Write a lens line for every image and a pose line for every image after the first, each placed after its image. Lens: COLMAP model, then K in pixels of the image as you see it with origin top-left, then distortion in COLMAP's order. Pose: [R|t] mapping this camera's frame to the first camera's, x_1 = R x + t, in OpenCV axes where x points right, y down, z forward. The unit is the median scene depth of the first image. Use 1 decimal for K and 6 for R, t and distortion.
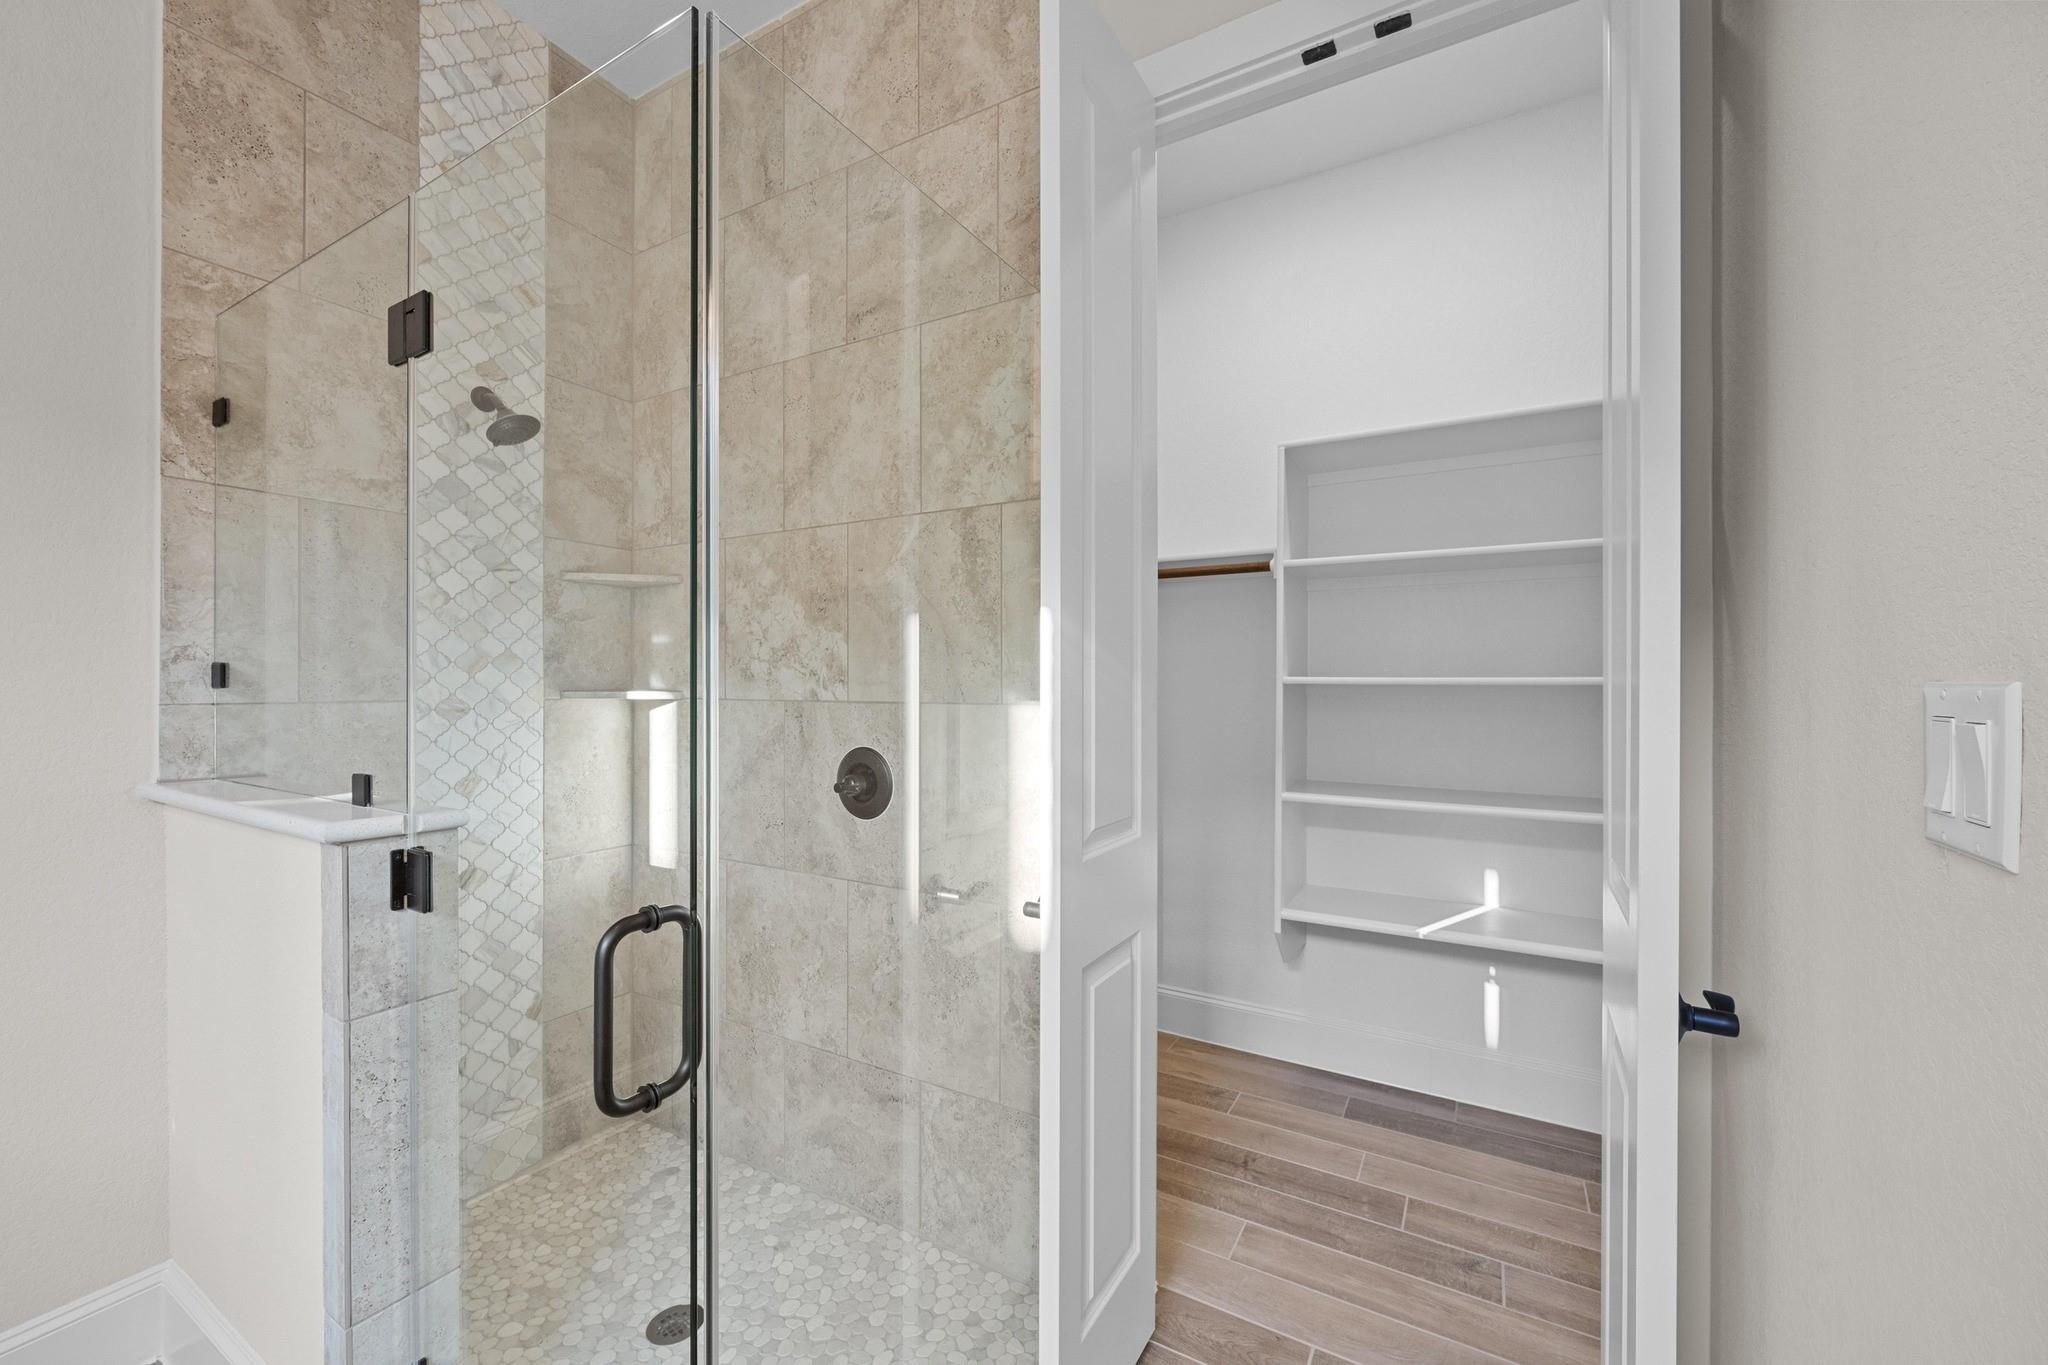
lens RADIAL K [[817.4, 0, 1026.1], [0, 817.4, 685.4], [0, 0, 1]] dist [-0.005000, -0.000097]
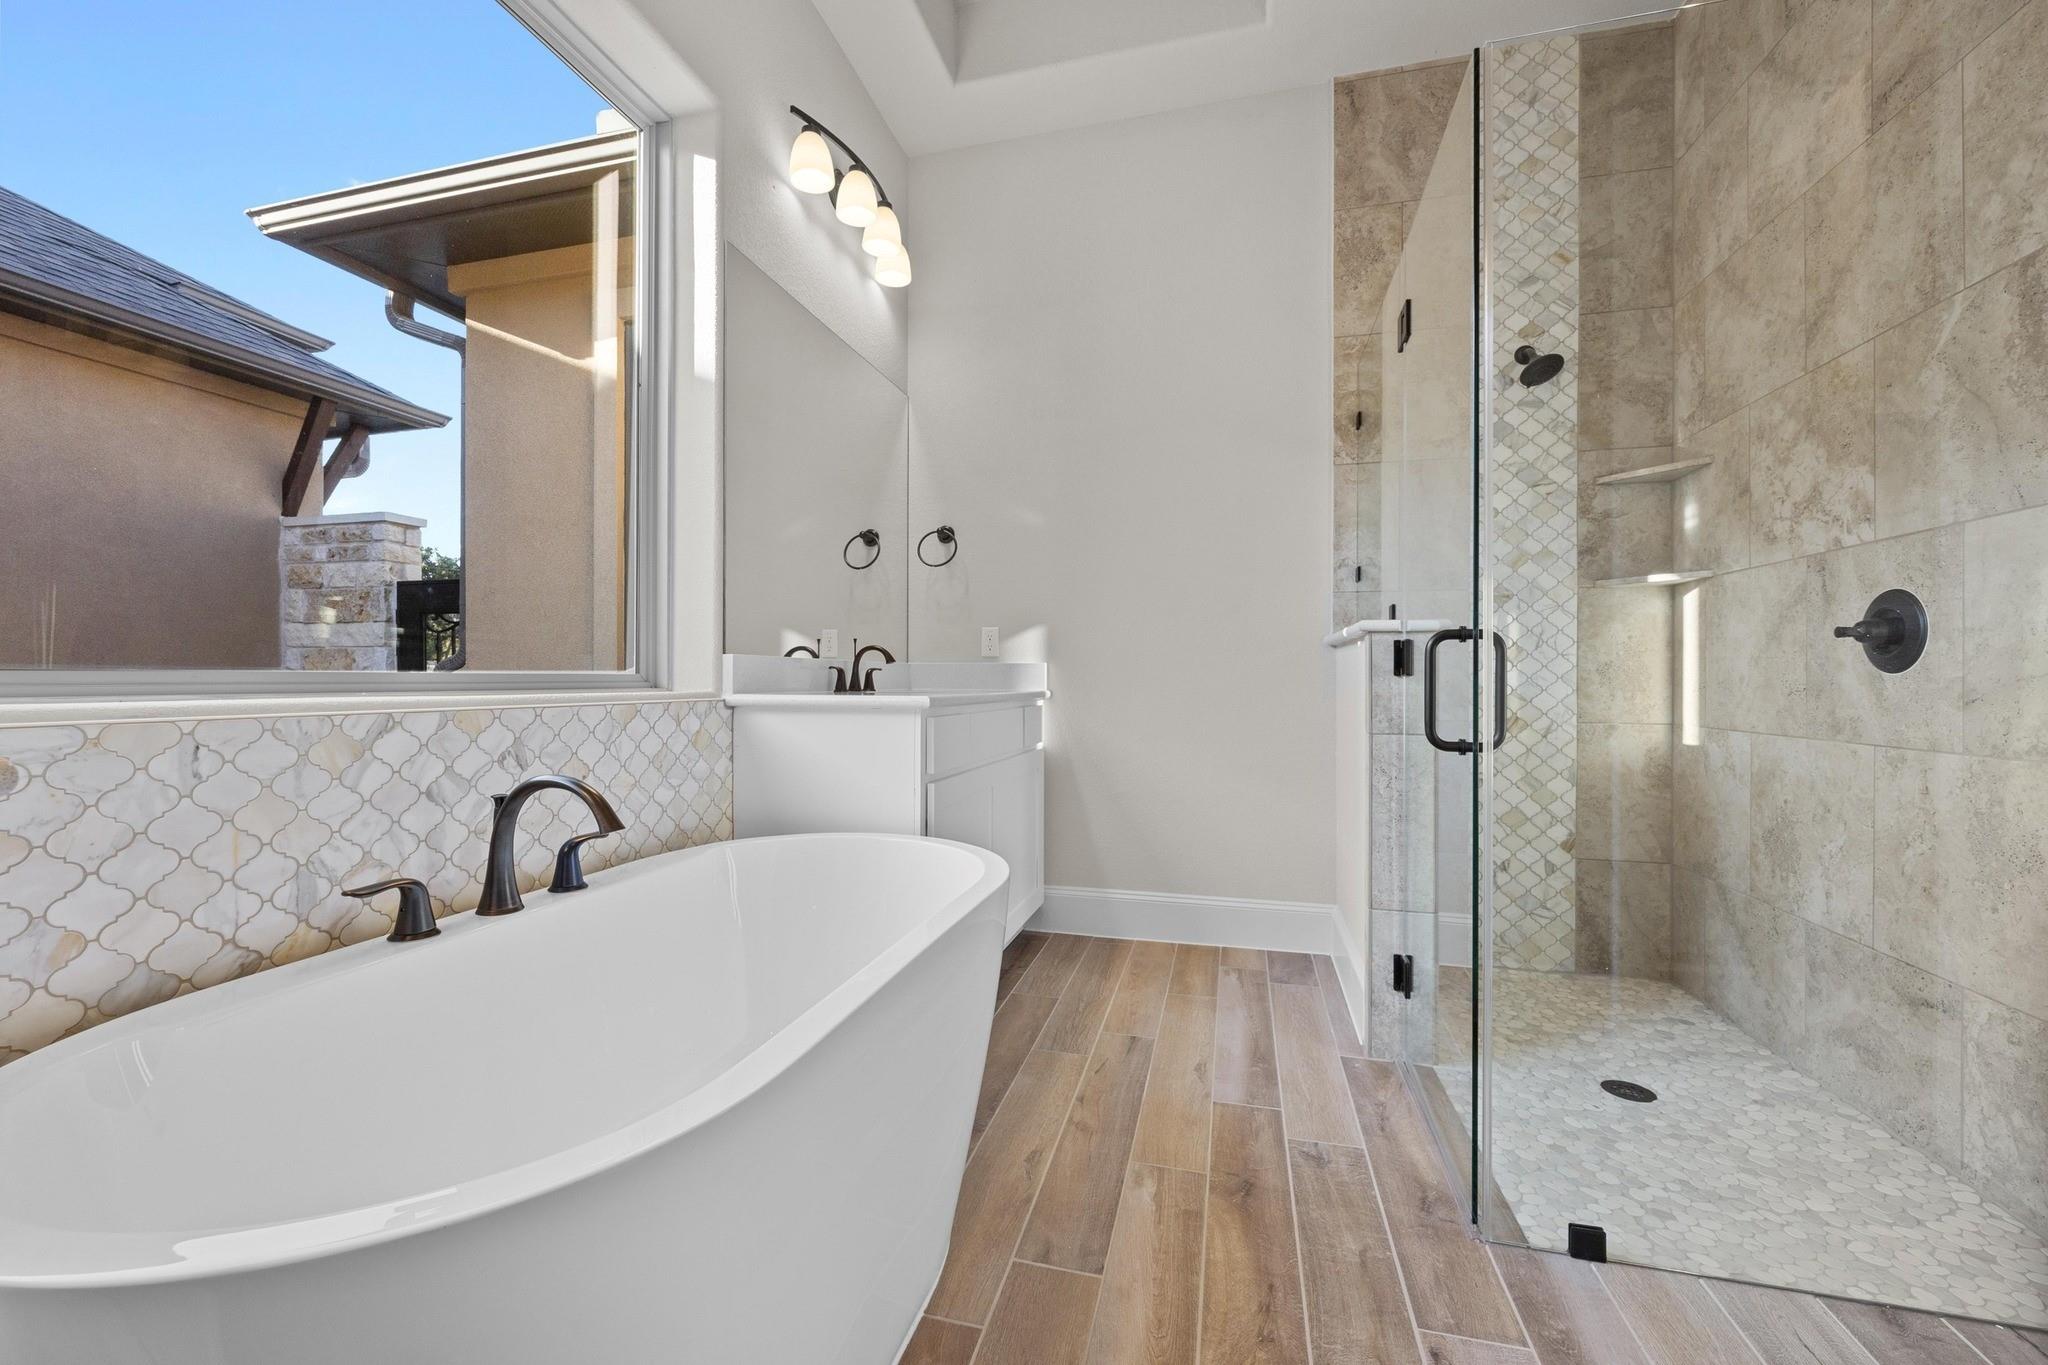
lens RADIAL K [[817.4, 0, 1013.3], [0, 817.4, 682.9], [0, 0, 1]] dist [-0.005000, -0.000097]
pose [[0.255678, 0.002159, -0.966760, 0.408053], [-0.001261, 0.999997, 0.001900, 0.179886], [0.966761, 0.000734, 0.255680, -0.121282]]
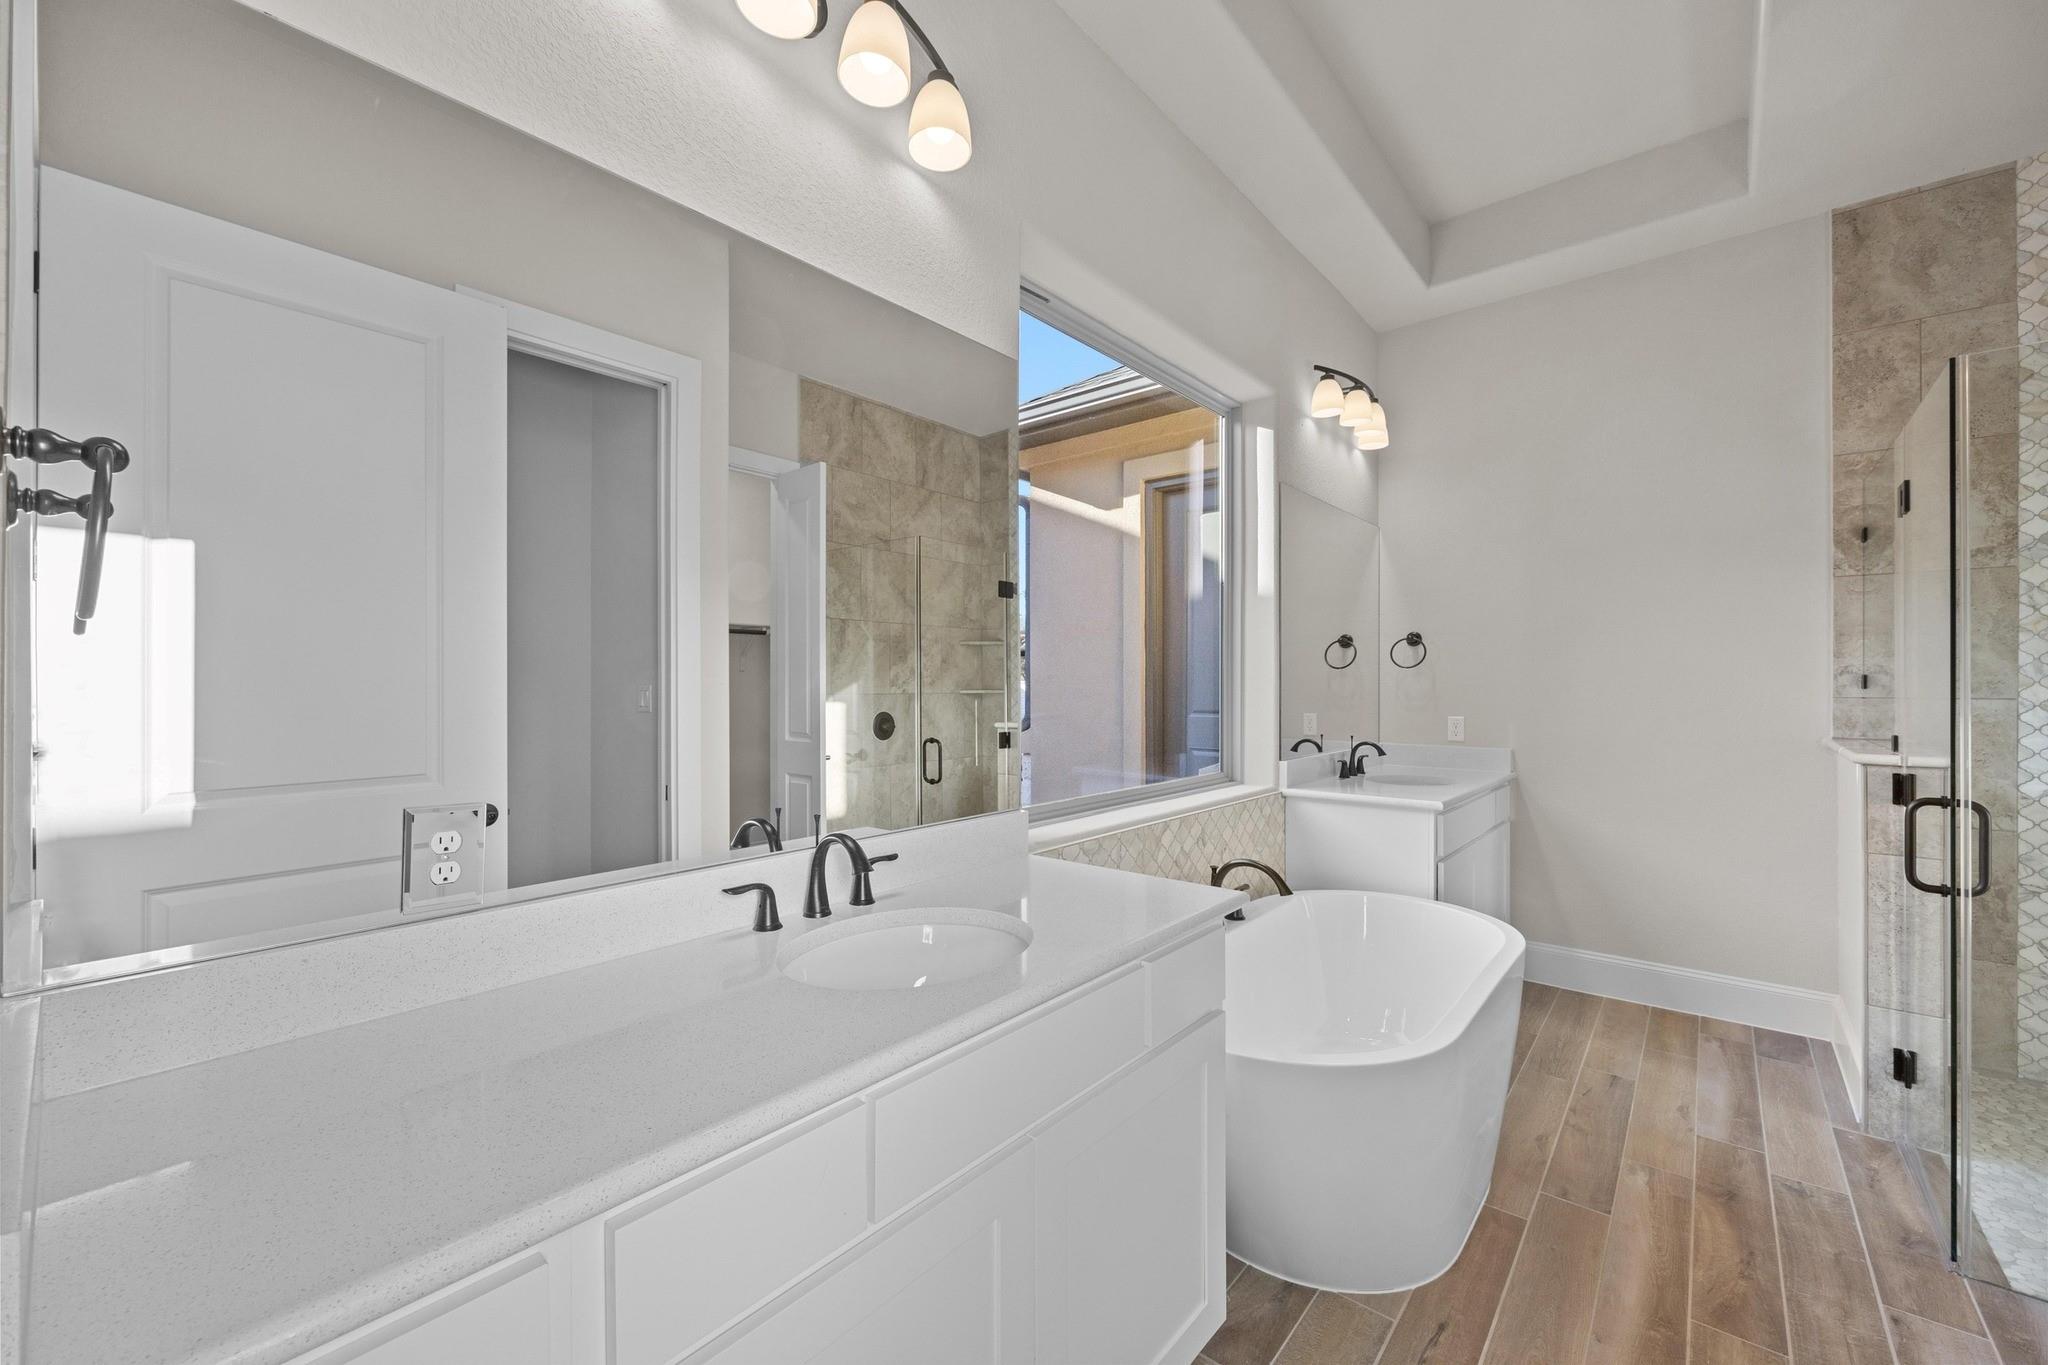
lens RADIAL K [[817.4, 0, 1008.0], [0, 817.4, 682.9], [0, 0, 1]] dist [-0.005000, -0.000097]
pose [[-0.185849, -0.001821, -0.982577, 0.938493], [-0.000276, 0.999998, -0.001801, -0.004833], [0.982578, -0.000064, -0.185849, -0.439529]]
